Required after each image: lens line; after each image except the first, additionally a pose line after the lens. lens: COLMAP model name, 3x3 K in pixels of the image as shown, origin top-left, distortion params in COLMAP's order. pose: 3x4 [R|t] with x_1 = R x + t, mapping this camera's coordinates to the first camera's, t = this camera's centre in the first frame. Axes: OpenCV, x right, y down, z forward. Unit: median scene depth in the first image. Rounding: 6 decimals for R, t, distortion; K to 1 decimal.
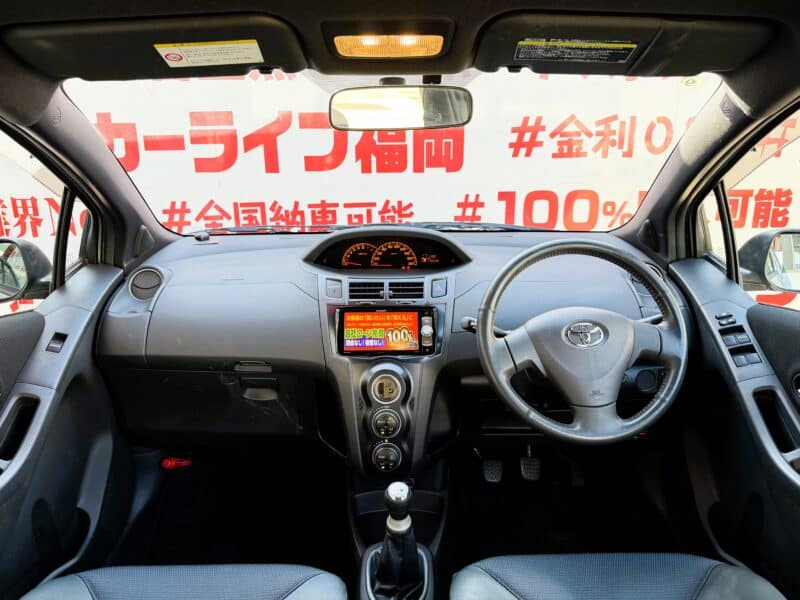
lens RADIAL K [[586.6, 0, 400.0], [0, 586.6, 300.0], [0, 0, 1]] dist [0.149928, -0.218972]
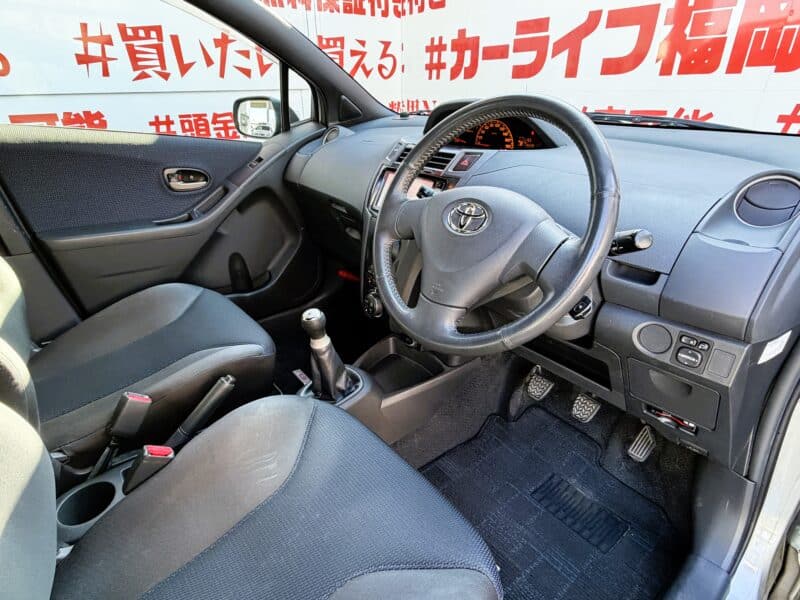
lens RADIAL K [[451.3, 0, 386.0], [0, 451.3, 302.0], [0, 0, 1]] dist [0.022508, -0.003357]
pose [[0.631401, 0.337482, -0.698168, 0.558801], [-0.203791, 0.940900, 0.270512, 0.020316], [0.748199, -0.028521, 0.662861, 0.402215]]
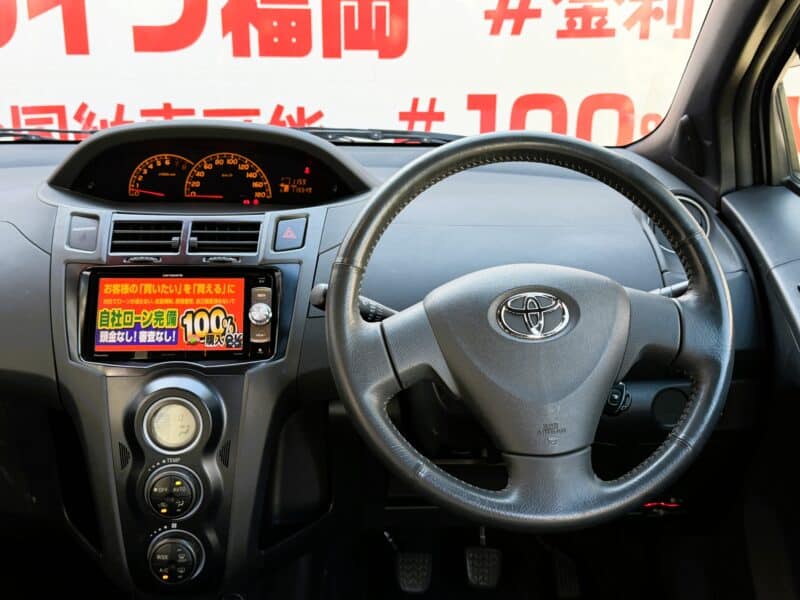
lens RADIAL K [[903.1, 0, 402.0], [0, 903.1, 308.5], [0, 0, 1]] dist [0.108393, -0.025632]
pose [[0.999199, 0.004654, 0.039745, 0.131383], [-0.005336, 0.999840, 0.017053, 0.031502], [-0.039659, -0.017251, 0.999064, 0.182839]]
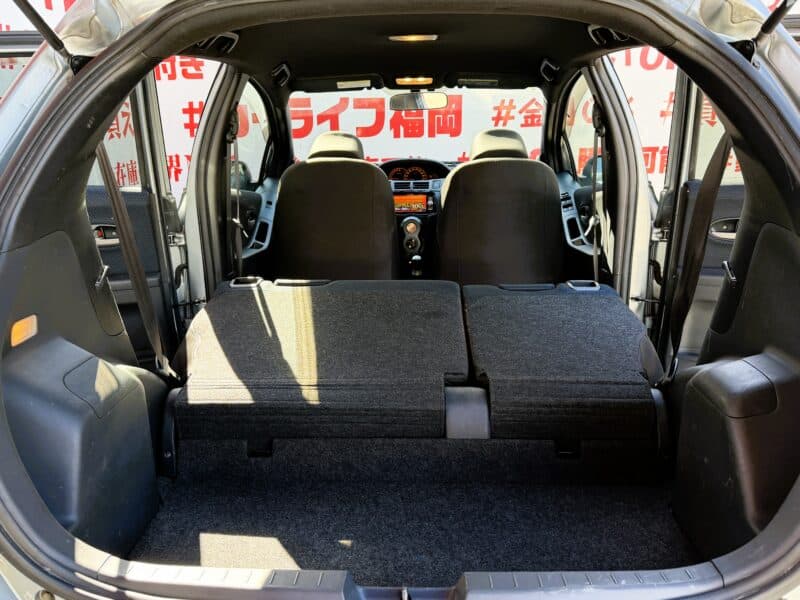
lens RADIAL K [[653.1, 0, 400.0], [0, 653.1, 300.0], [0, 0, 1]] dist [0.147370, -0.002833]
pose [[0.999493, 0.003224, -0.031671, 0.010747], [-0.003107, 0.999988, 0.003742, 0.379359], [0.031683, -0.003642, 0.999491, -1.344995]]
